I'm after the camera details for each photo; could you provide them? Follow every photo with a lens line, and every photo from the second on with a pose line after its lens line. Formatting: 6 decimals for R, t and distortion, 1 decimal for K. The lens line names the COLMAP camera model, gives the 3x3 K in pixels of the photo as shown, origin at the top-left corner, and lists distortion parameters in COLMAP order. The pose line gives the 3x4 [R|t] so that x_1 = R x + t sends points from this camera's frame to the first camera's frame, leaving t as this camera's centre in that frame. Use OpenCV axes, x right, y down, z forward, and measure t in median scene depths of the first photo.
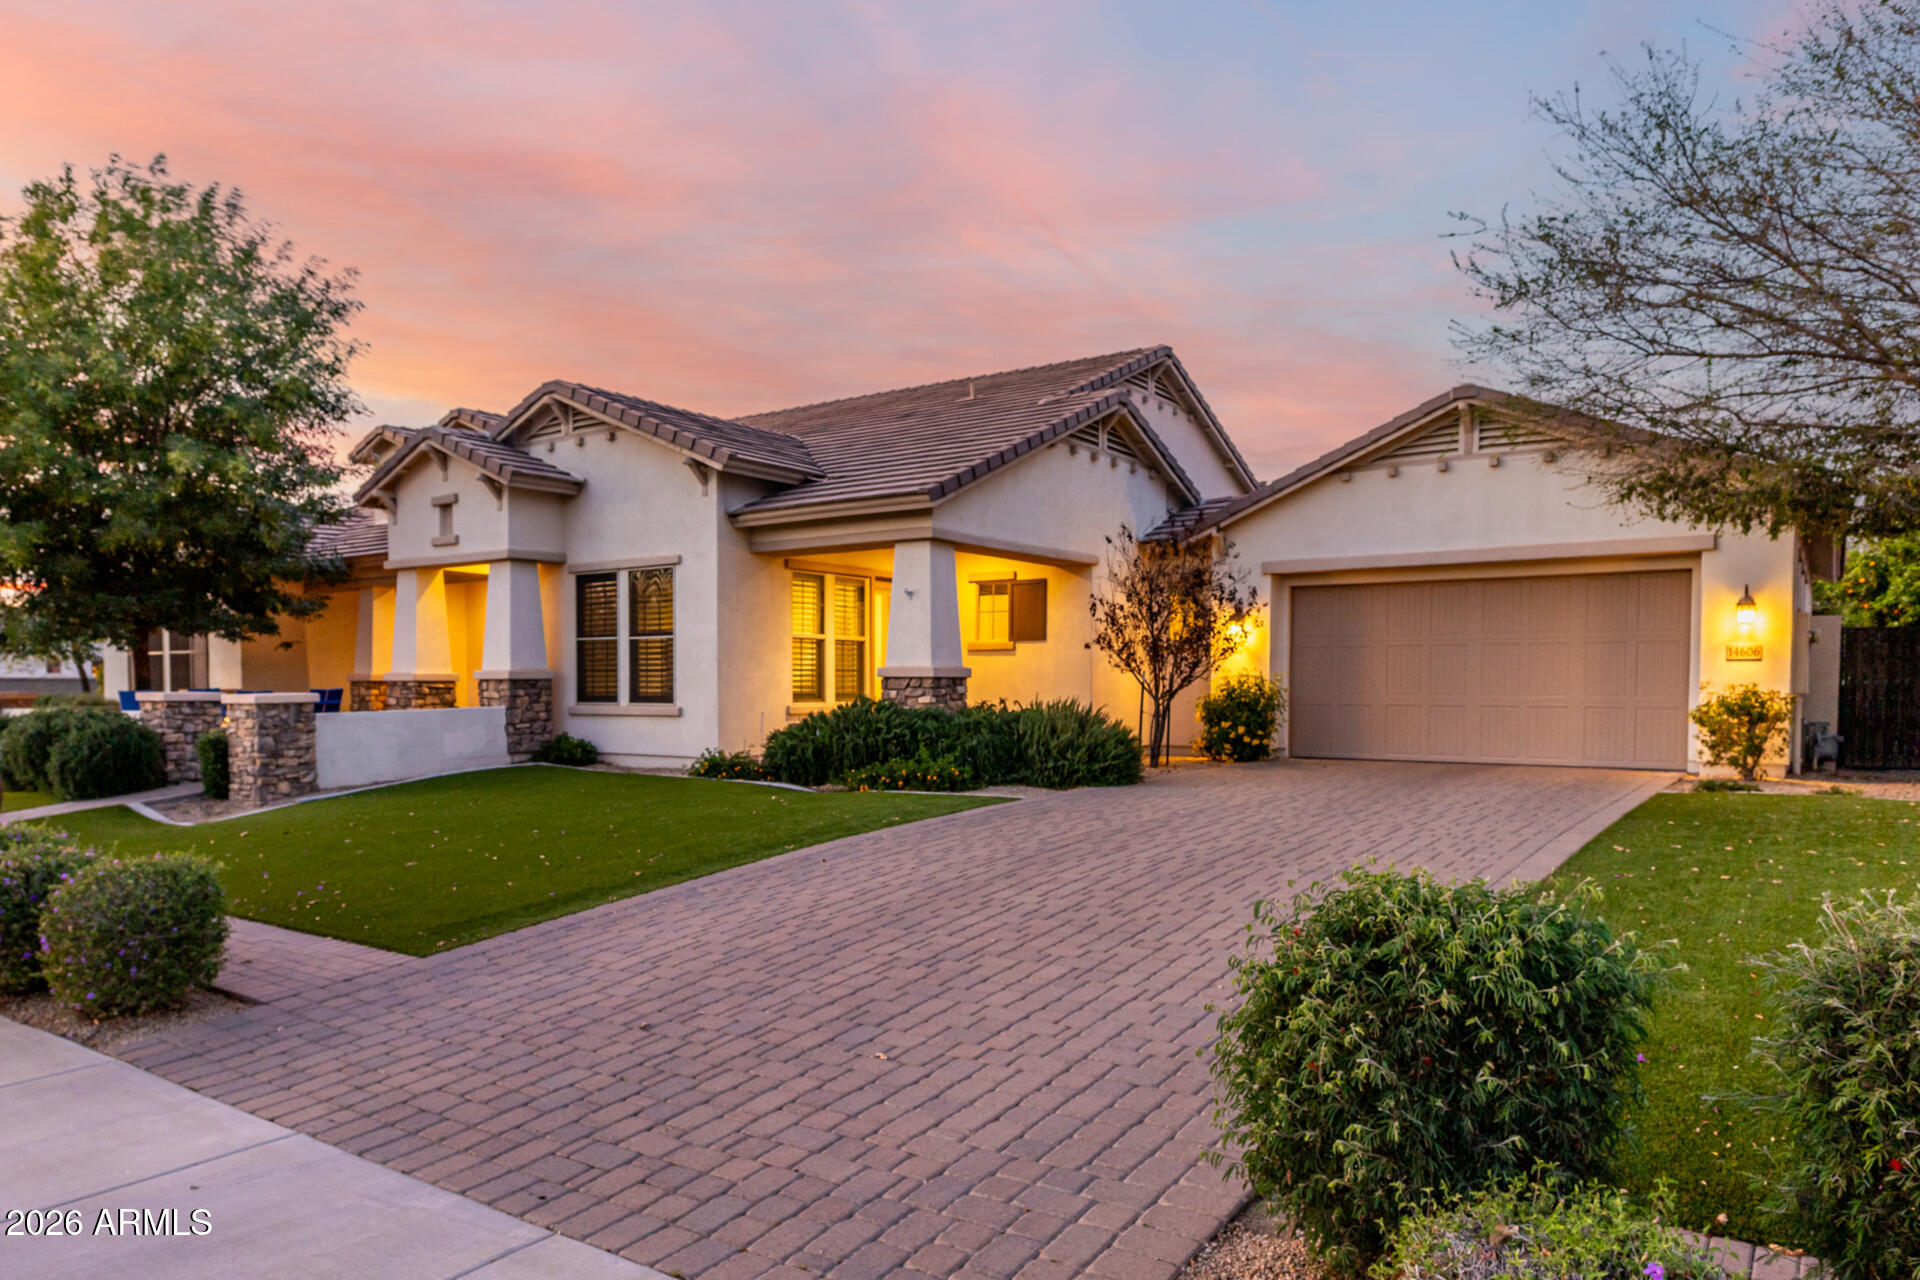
lens RADIAL K [[1310.4, 0, 959.4], [0, 1310.4, 776.6], [0, 0, 1]] dist [-0.005192, -0.000649]
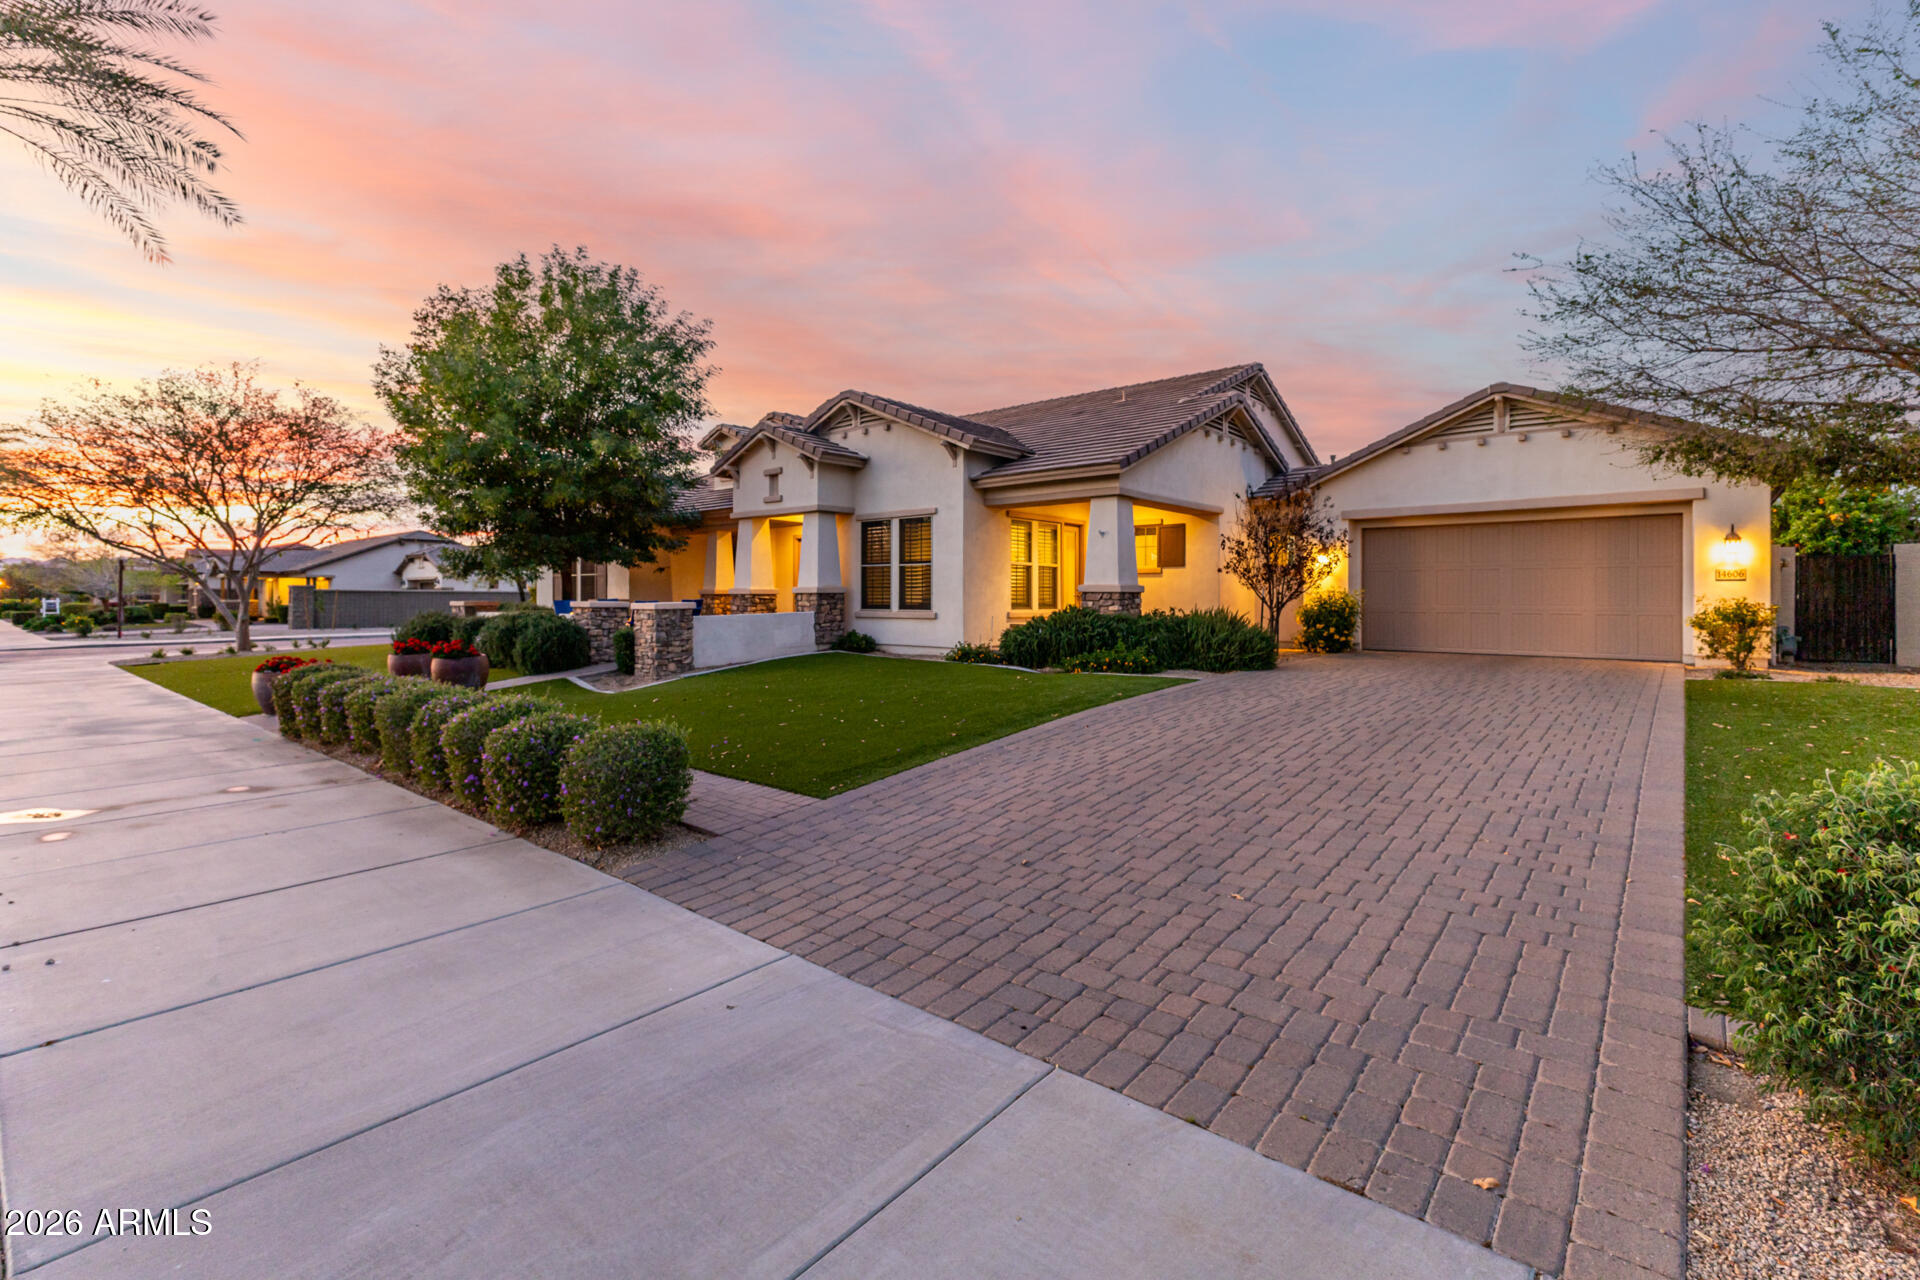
lens RADIAL K [[830.5, 0, 958.3], [0, 830.5, 622.8], [0, 0, 1]] dist [0.009548, -0.000116]
pose [[0.998057, 0.004076, -0.062176, -0.136611], [-0.006530, 0.999205, -0.039325, -0.006306], [0.061967, 0.039655, 0.997290, 0.093920]]
